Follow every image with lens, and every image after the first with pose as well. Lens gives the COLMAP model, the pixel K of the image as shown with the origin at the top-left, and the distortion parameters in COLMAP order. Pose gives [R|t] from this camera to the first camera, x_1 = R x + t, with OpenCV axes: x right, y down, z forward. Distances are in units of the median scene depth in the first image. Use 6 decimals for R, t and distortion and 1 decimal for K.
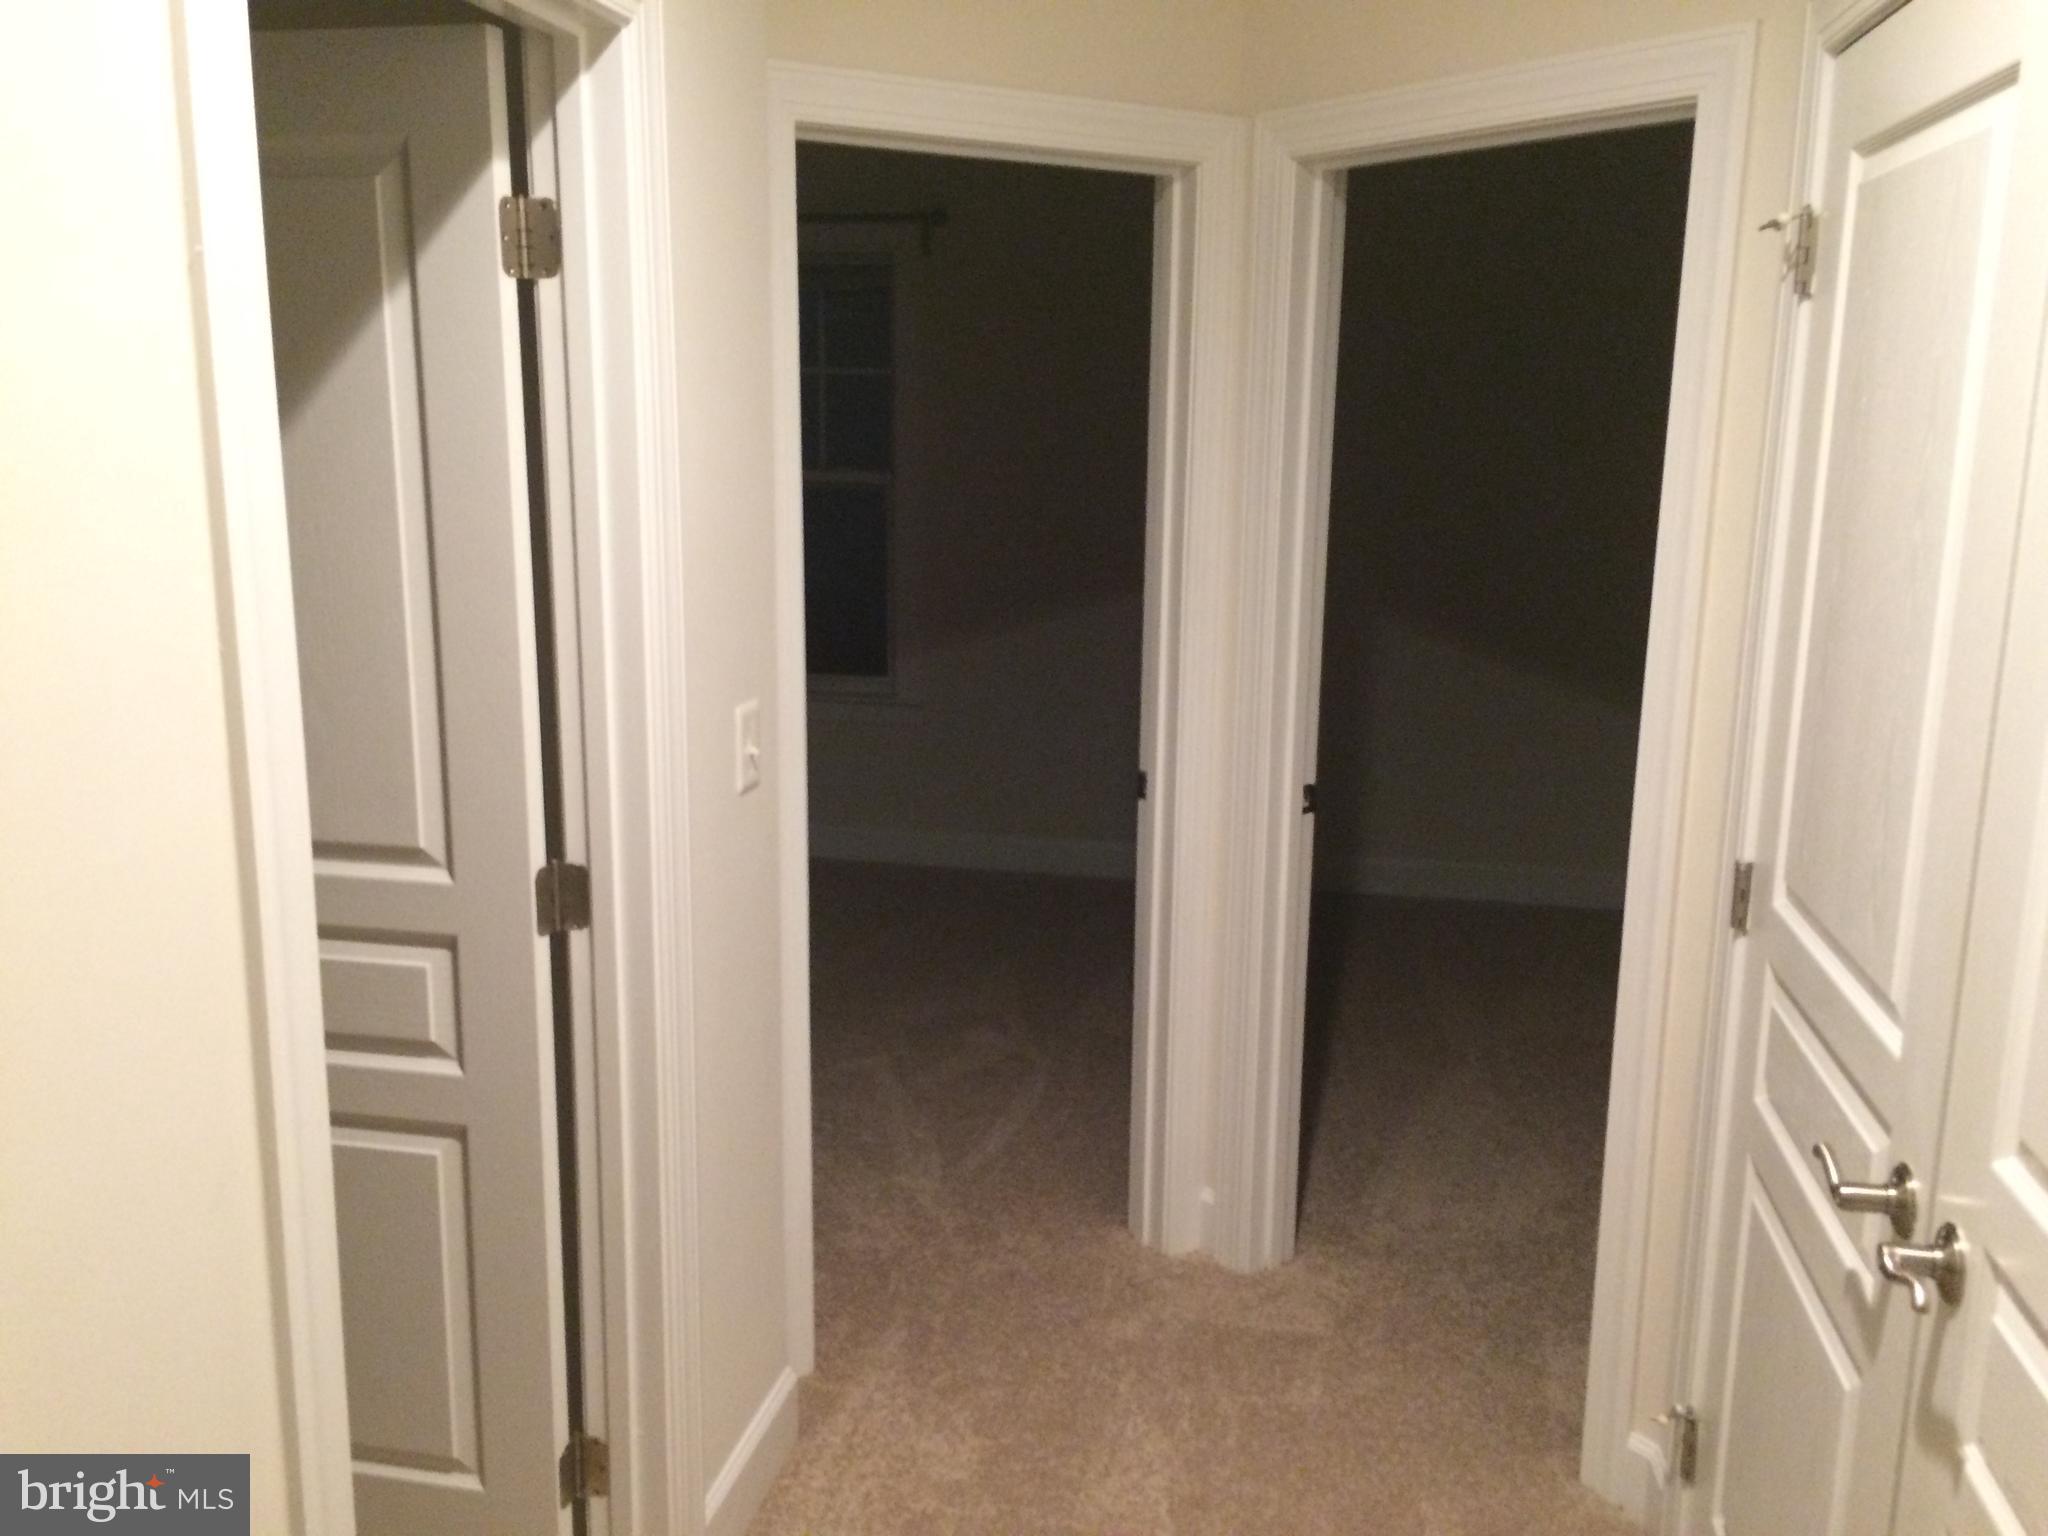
lens RADIAL K [[1767.9, 0, 1025.4], [0, 1767.9, 773.2], [0, 0, 1]] dist [0.043971, -0.079611]
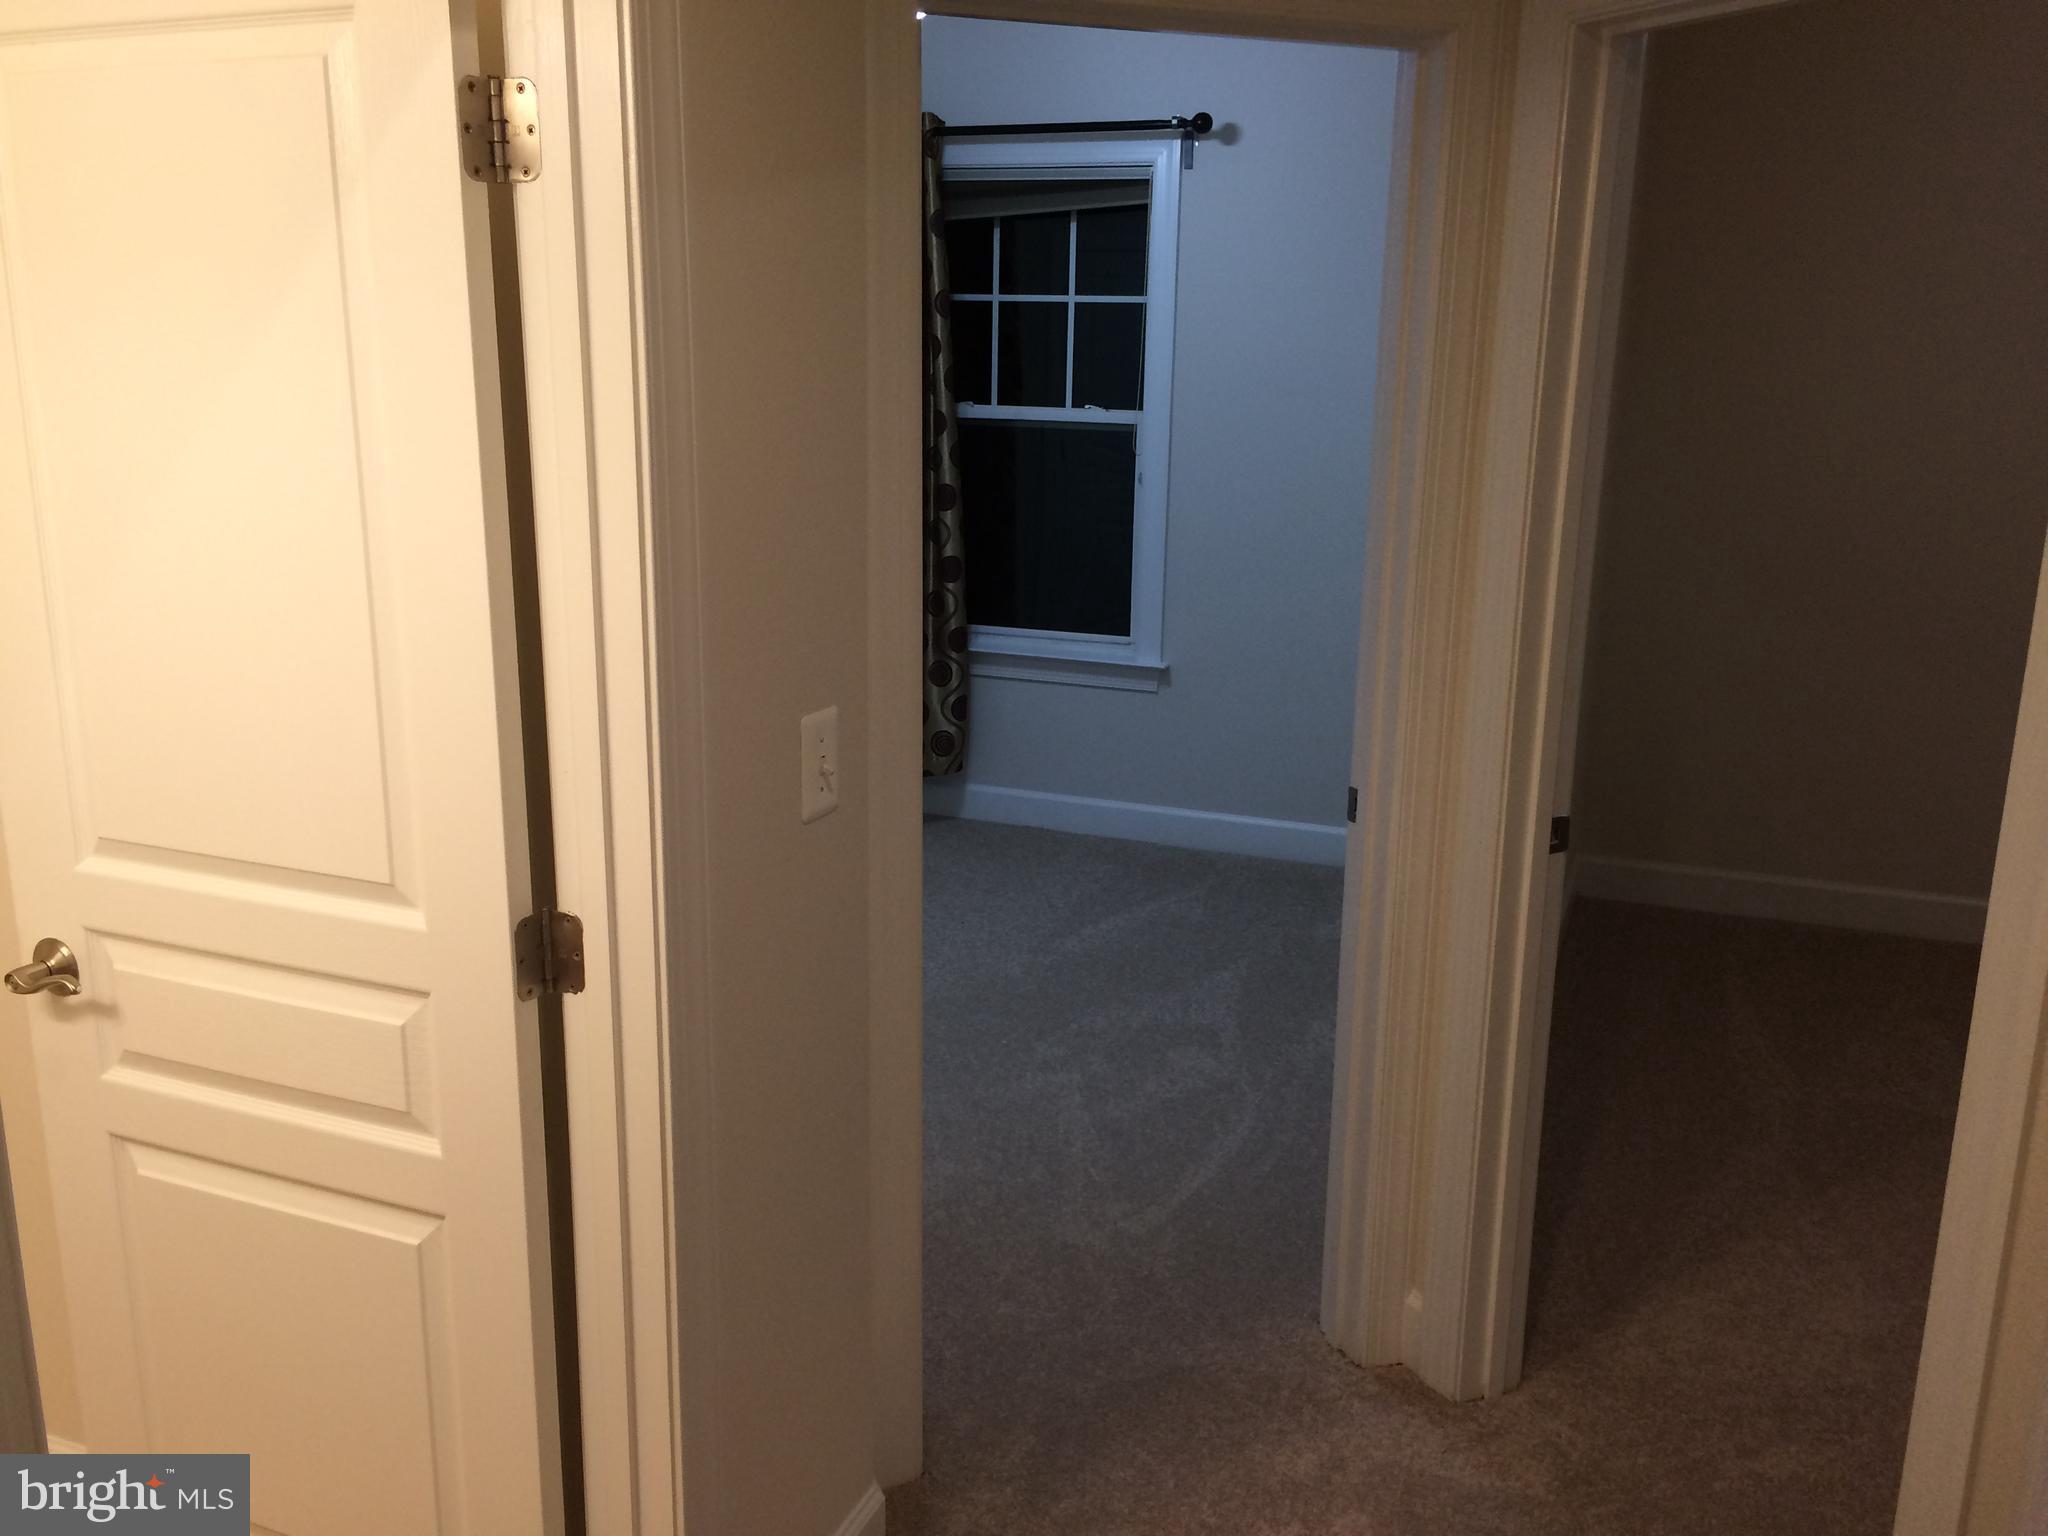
lens RADIAL K [[1767.9, 0, 1016.3], [0, 1767.9, 760.8], [0, 0, 1]] dist [0.043971, -0.079611]
pose [[0.982420, 0.045060, -0.181165, 0.061498], [-0.039333, 0.998610, 0.035086, -0.037000], [0.182495, -0.027344, 0.982827, 0.163613]]
